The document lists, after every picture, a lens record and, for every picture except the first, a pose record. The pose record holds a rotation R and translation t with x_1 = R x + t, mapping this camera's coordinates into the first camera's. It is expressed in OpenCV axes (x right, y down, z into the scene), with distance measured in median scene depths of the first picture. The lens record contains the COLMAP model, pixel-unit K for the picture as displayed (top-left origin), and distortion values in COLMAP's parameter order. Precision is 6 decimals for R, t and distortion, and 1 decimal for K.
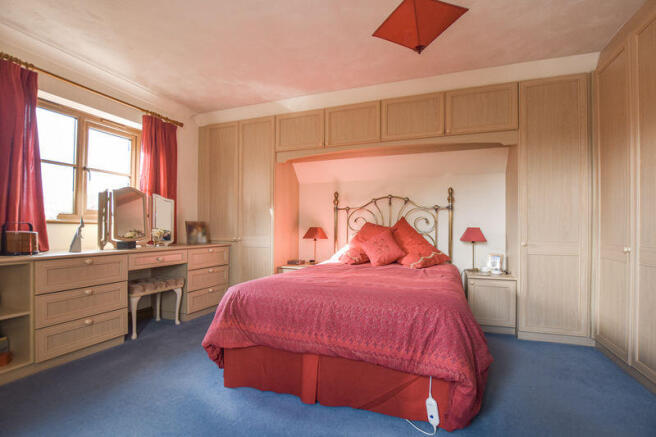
lens RADIAL K [[305.0, 0, 328.9], [0, 305.0, 228.9], [0, 0, 1]] dist [-0.000556, -0.000037]
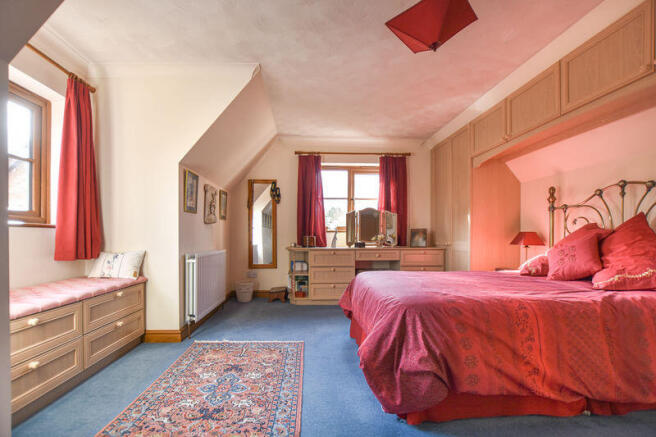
lens RADIAL K [[309.2, 0, 327.6], [0, 309.2, 236.5], [0, 0, 1]] dist [-0.000040, 0.000043]
pose [[0.403658, -0.004388, -0.914900, 0.602939], [-0.001687, 0.999983, -0.005541, 0.015630], [0.914909, 0.003781, 0.403643, 0.161488]]
